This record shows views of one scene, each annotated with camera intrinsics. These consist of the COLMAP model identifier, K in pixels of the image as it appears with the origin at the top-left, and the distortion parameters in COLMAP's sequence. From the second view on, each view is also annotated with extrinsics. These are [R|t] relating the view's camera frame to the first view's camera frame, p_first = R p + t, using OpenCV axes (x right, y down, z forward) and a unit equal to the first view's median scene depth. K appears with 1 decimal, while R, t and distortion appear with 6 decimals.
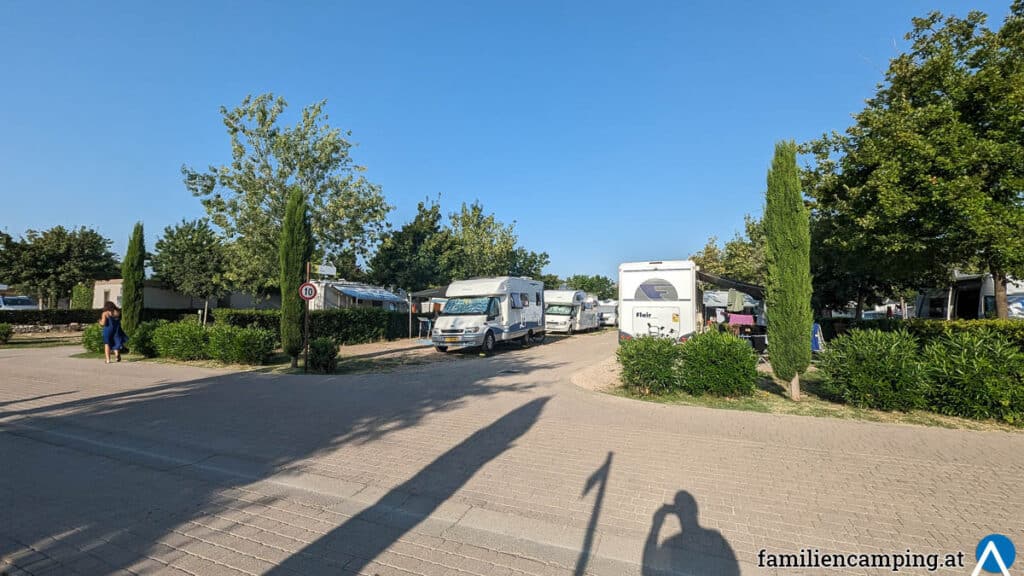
lens RADIAL K [[400.8, 0, 512.0], [0, 400.8, 288.0], [0, 0, 1]] dist [-0.001033, -0.000142]
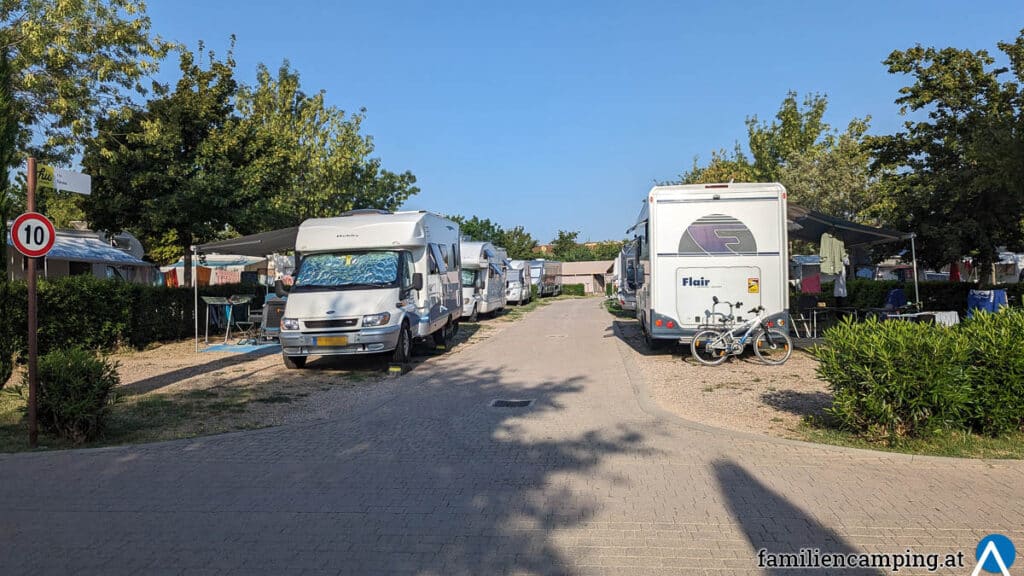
lens RADIAL K [[695.9, 0, 512.0], [0, 695.9, 288.0], [0, 0, 1]] dist [0.025253, -0.000290]
pose [[0.958820, -0.020629, 0.283264, -0.158661], [0.000984, 0.997594, 0.069318, 0.008102], [-0.284012, -0.066185, 0.956534, 0.138023]]
